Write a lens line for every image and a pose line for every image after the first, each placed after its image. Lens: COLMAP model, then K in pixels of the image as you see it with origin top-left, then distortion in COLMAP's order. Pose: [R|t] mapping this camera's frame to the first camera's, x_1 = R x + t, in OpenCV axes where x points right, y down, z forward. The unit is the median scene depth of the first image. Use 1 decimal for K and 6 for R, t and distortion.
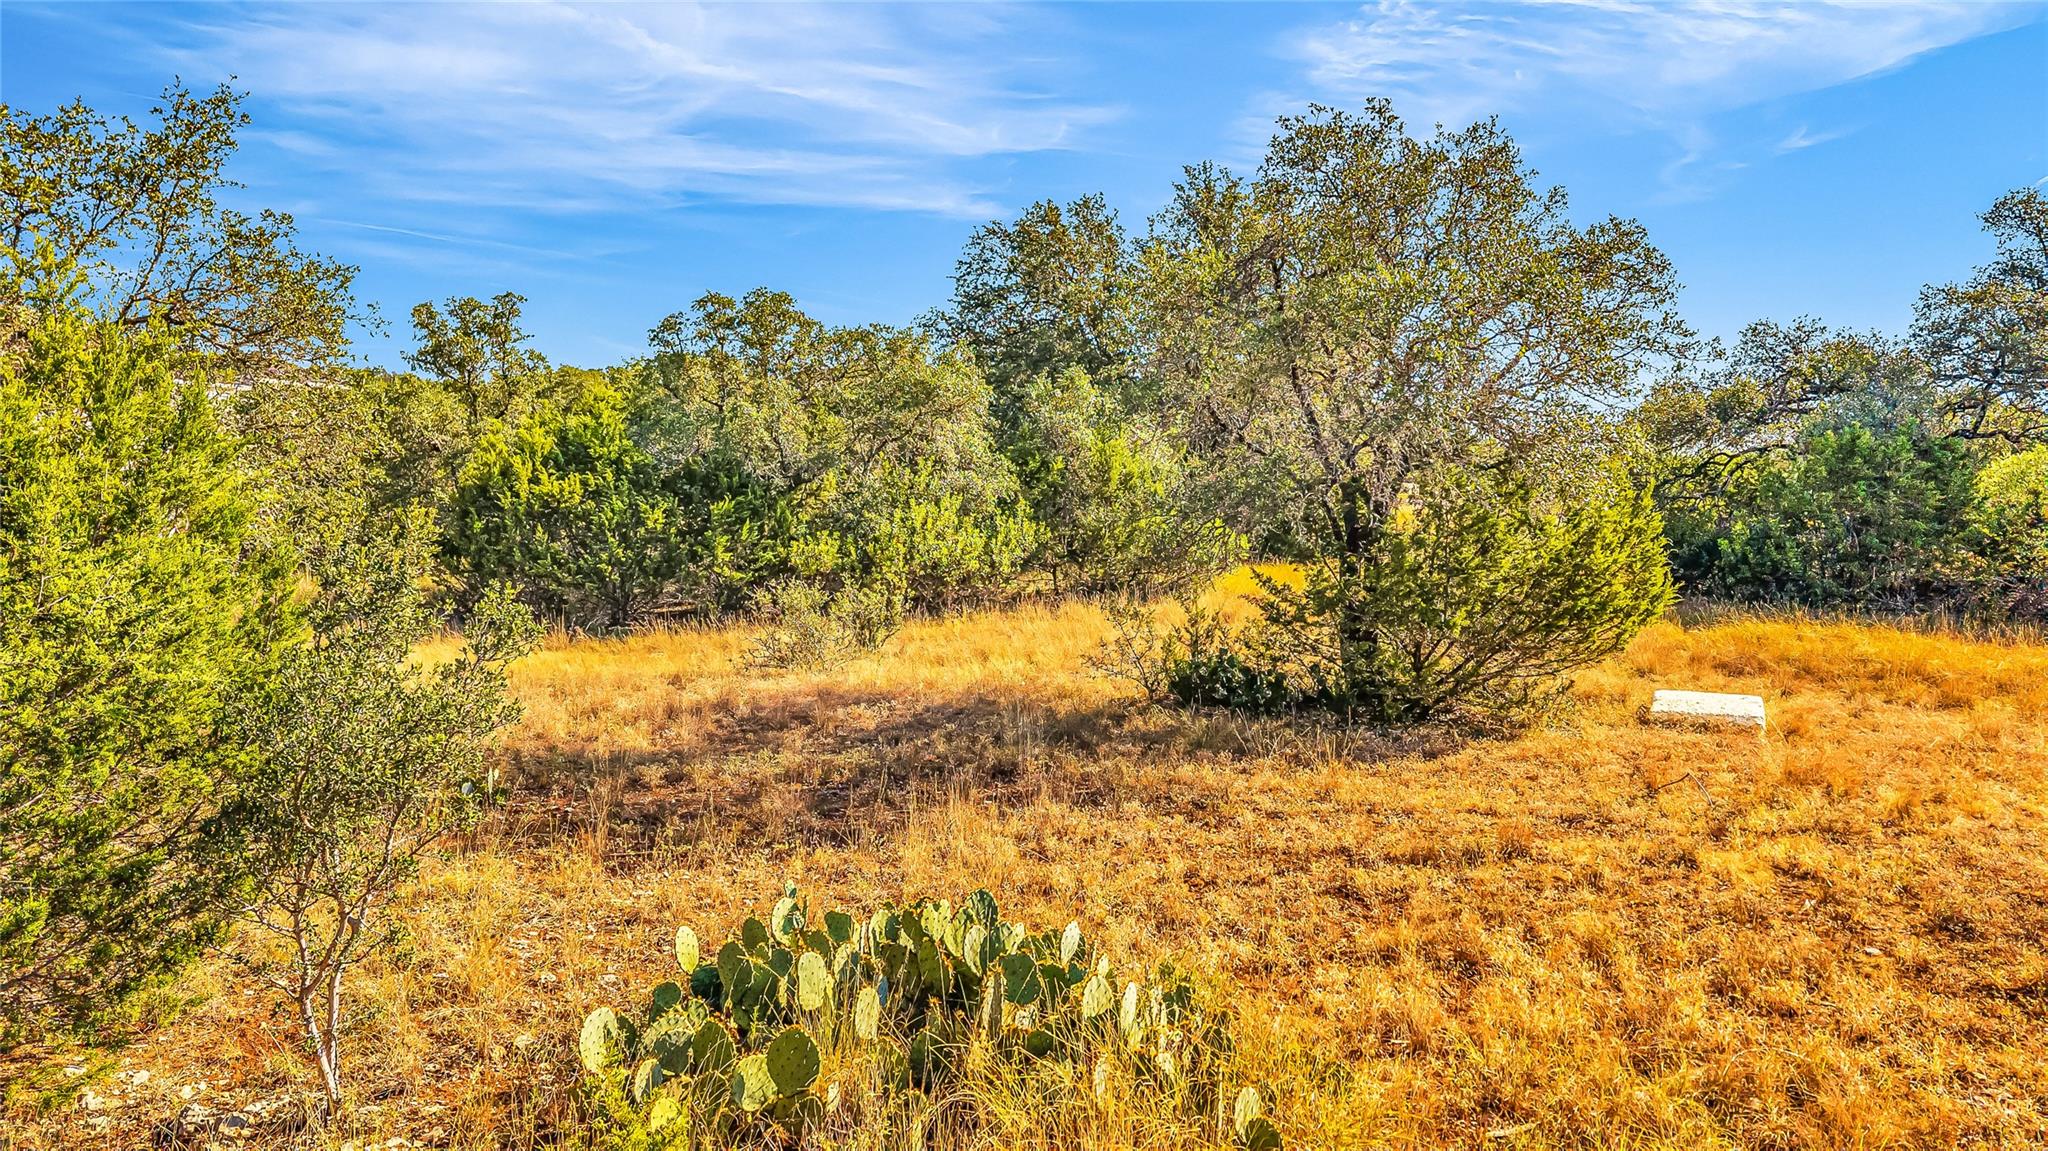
lens RADIAL K [[1354.2, 0, 1020.9], [0, 1354.2, 573.1], [0, 0, 1]] dist [0.051553, -0.059874]
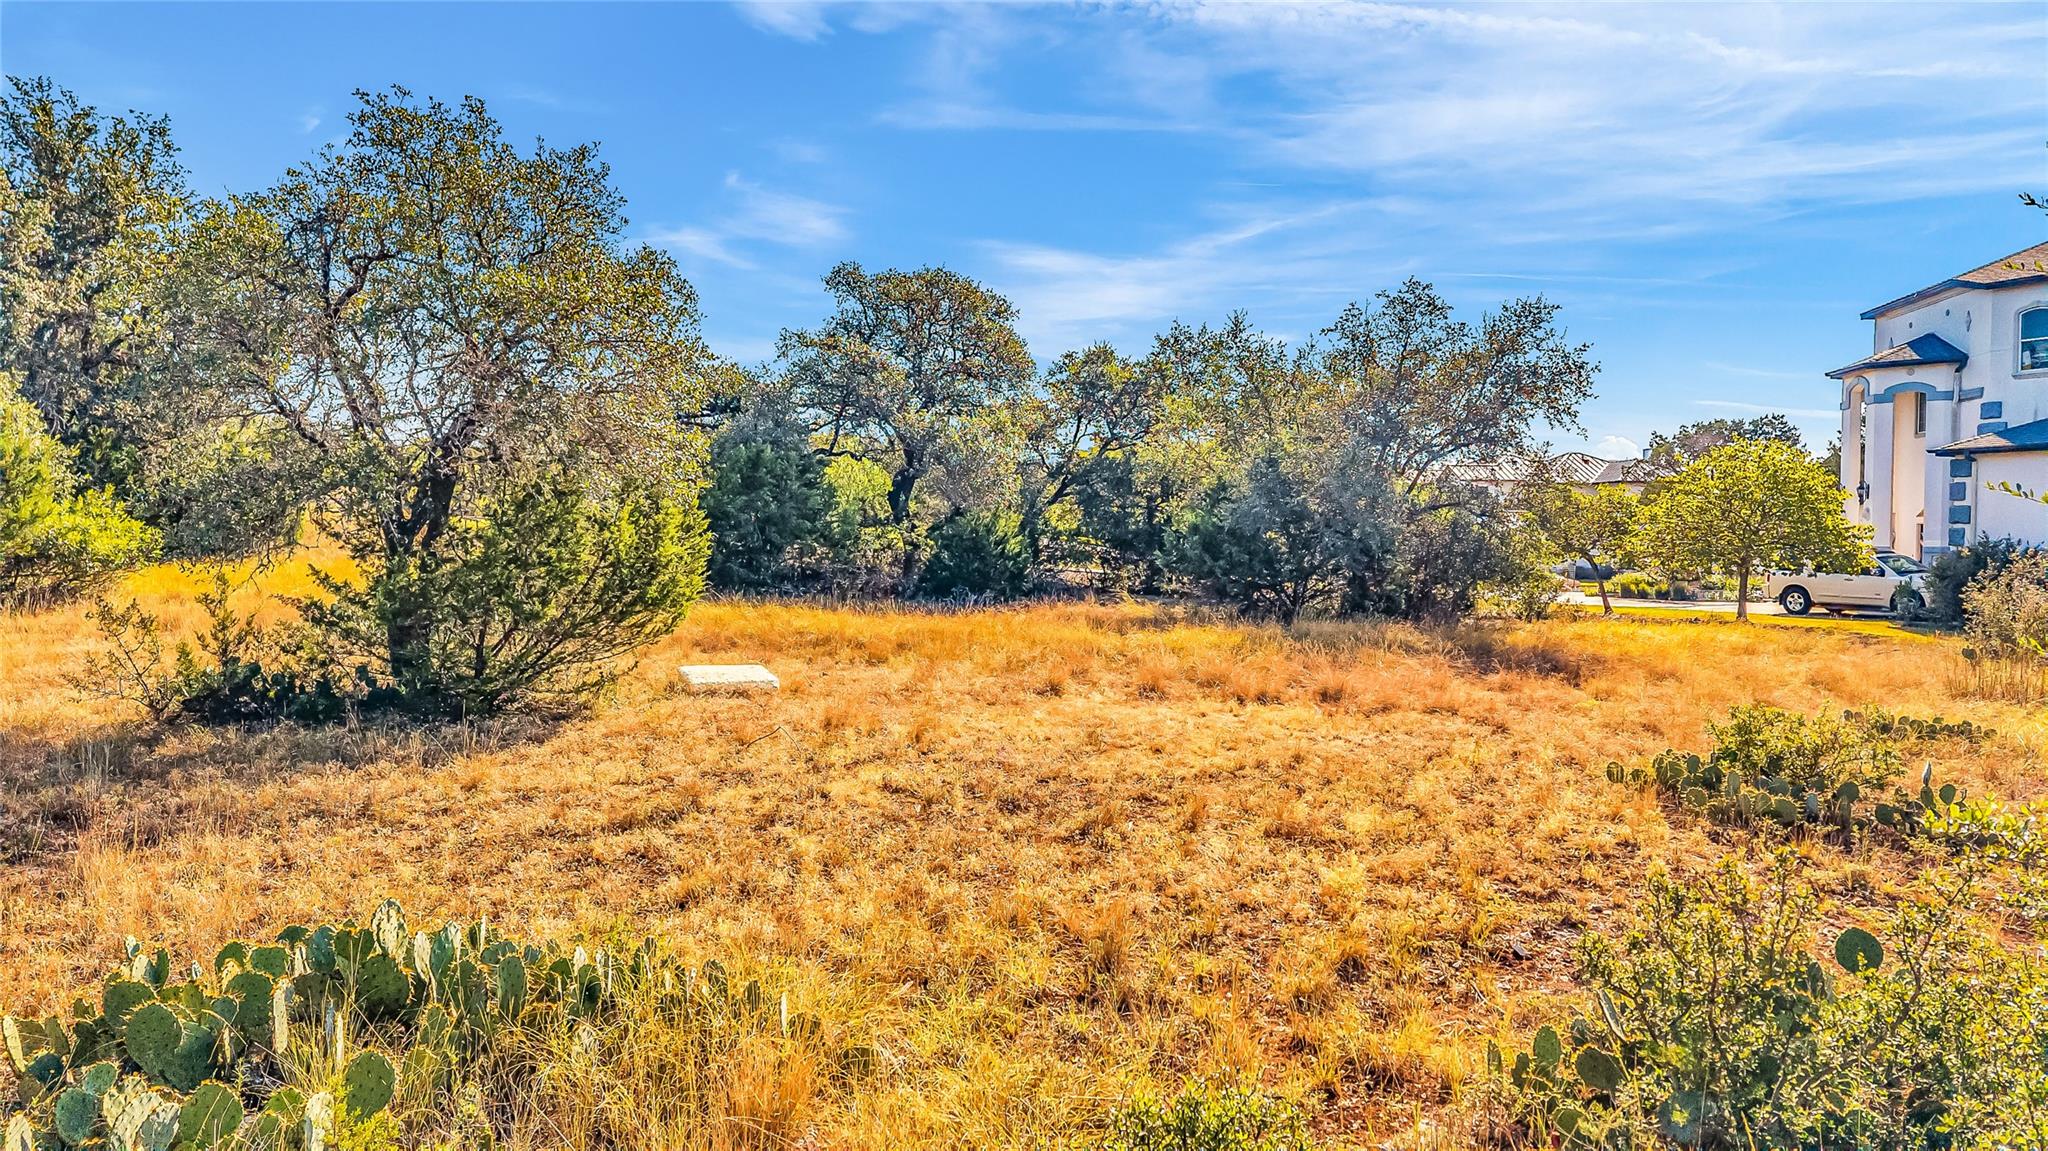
lens RADIAL K [[1354.2, 0, 1010.9], [0, 1354.2, 577.1], [0, 0, 1]] dist [0.051553, -0.059874]
pose [[0.694966, -0.021865, 0.718710, -0.156644], [0.017998, 0.999753, 0.013012, 0.001072], [-0.718817, 0.003893, 0.695188, 0.007227]]
